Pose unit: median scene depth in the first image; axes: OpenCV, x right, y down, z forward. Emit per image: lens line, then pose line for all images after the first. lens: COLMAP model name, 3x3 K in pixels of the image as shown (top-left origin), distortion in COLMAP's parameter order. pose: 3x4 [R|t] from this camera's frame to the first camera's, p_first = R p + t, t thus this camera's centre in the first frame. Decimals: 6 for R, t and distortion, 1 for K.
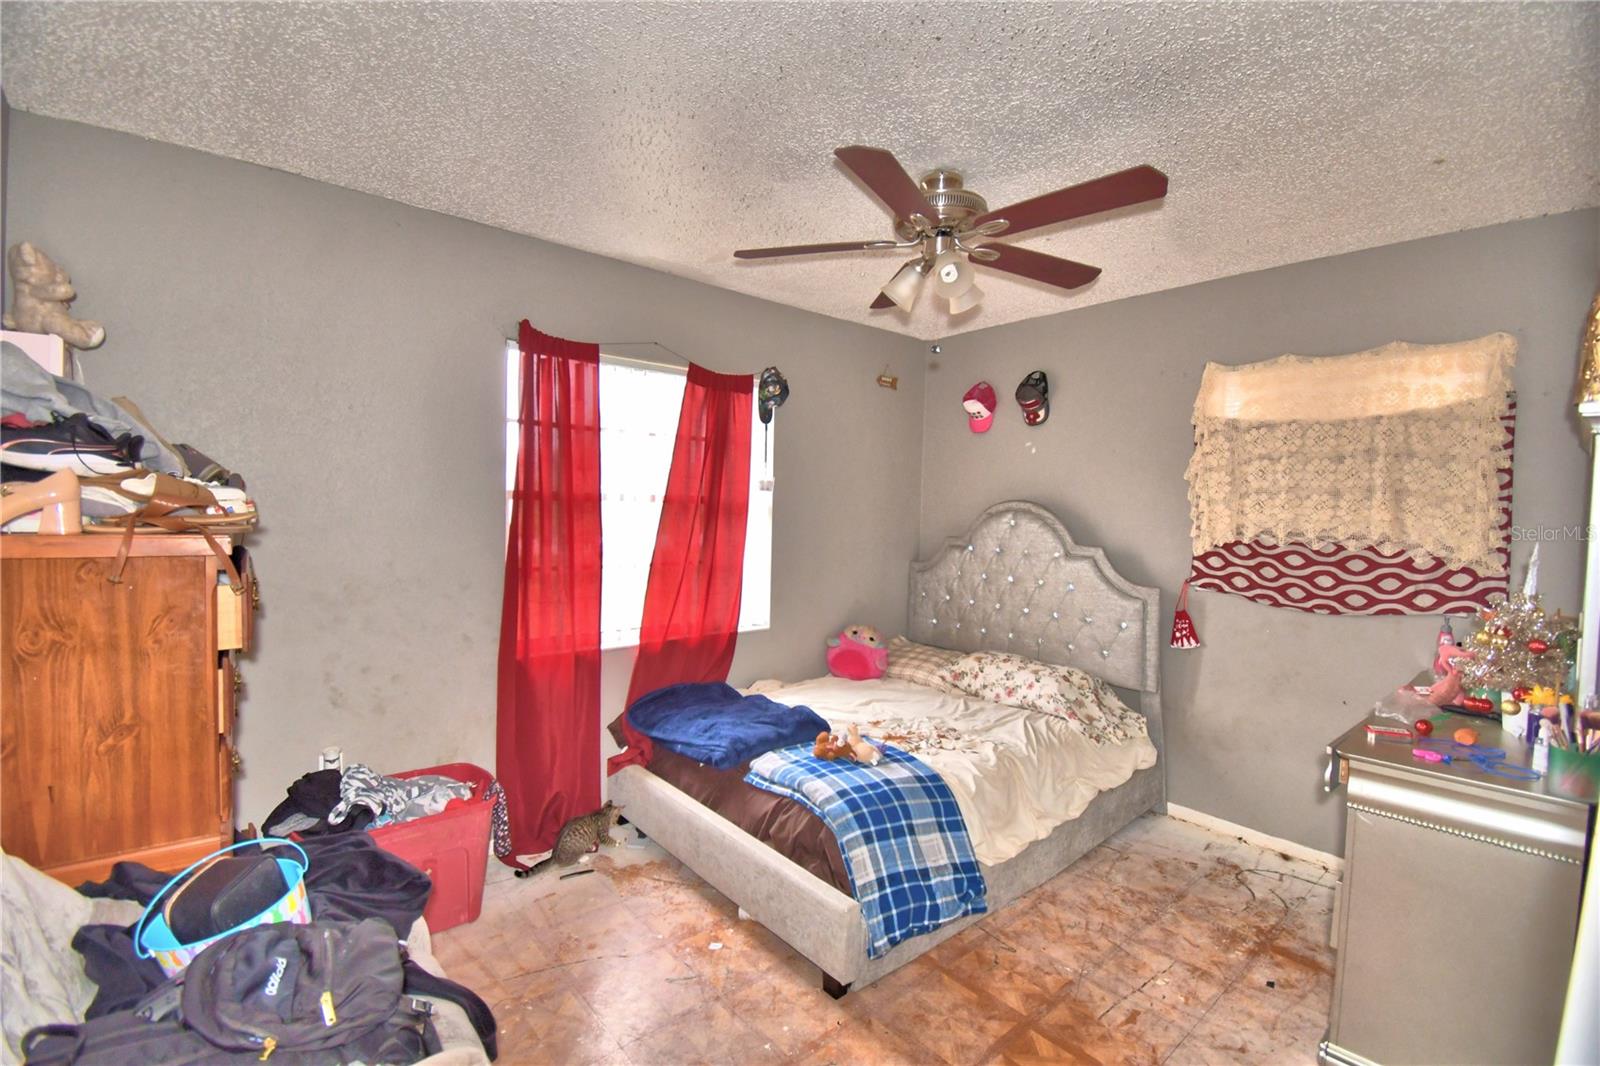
lens RADIAL K [[705.0, 0, 804.2], [0, 705.0, 542.0], [0, 0, 1]] dist [0.003374, -0.012362]
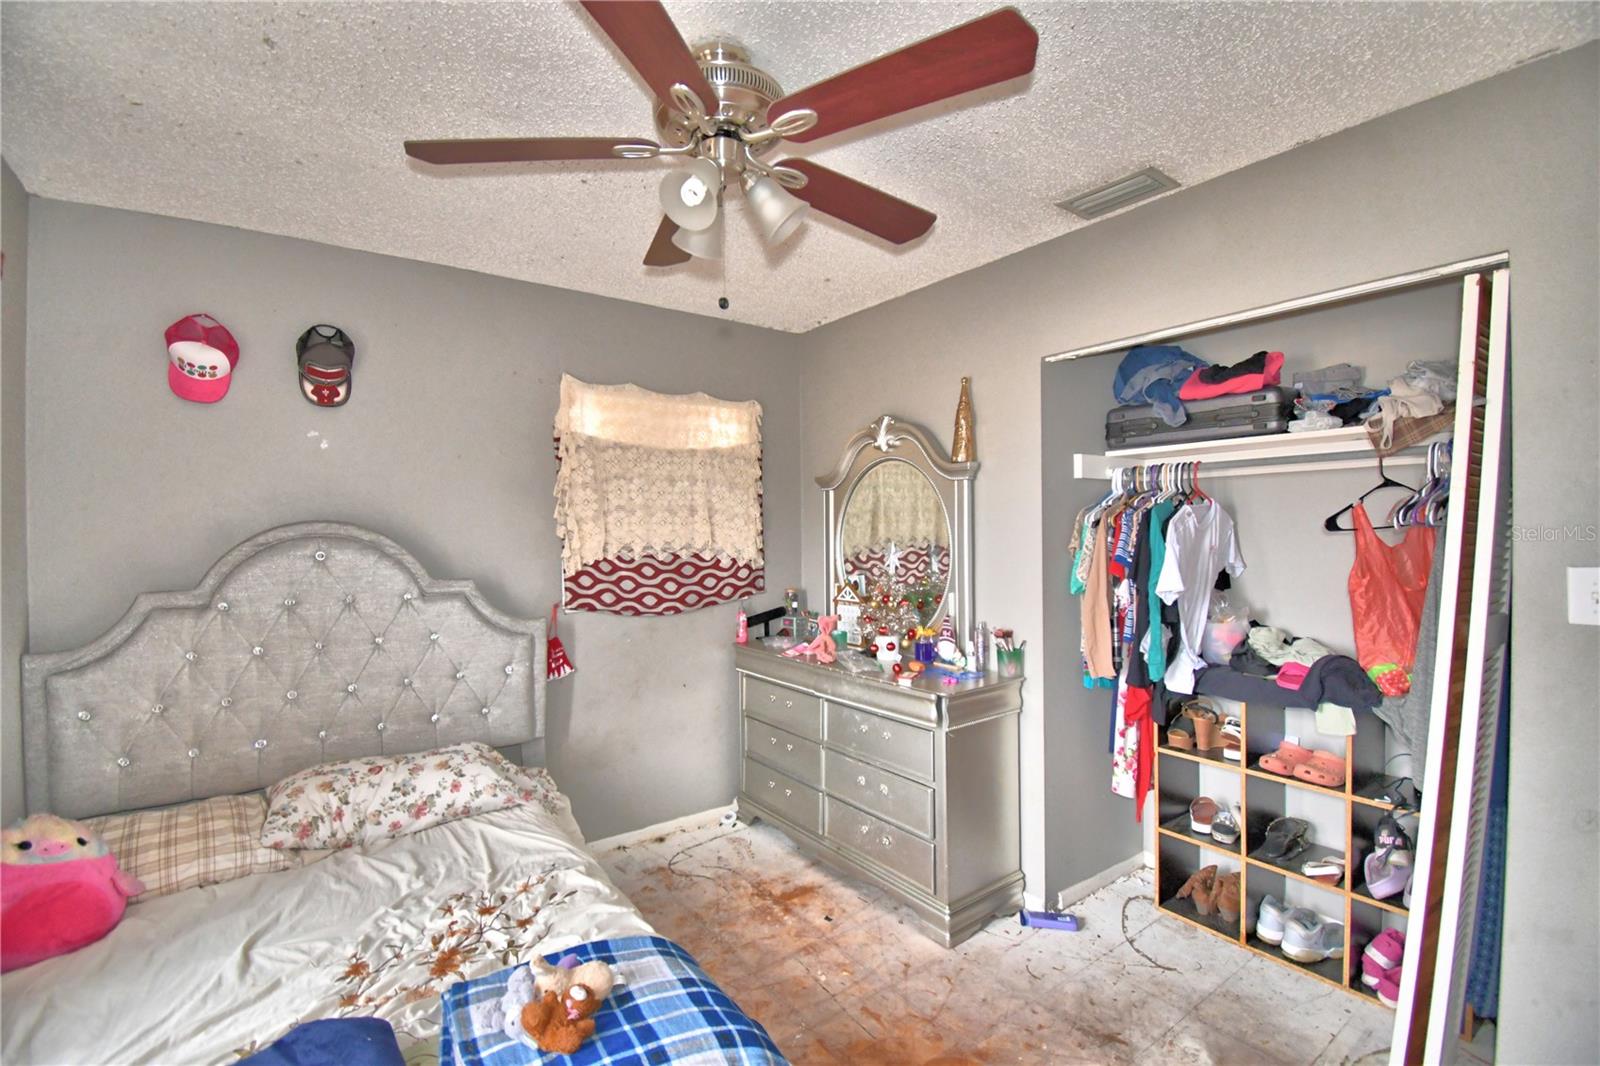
lens RADIAL K [[705.0, 0, 803.7], [0, 705.0, 525.3], [0, 0, 1]] dist [0.003374, -0.012362]
pose [[0.076025, -0.031038, 0.996623, -0.382480], [0.055689, 0.998087, 0.026835, -0.061025], [-0.995550, 0.053461, 0.077608, 0.651988]]
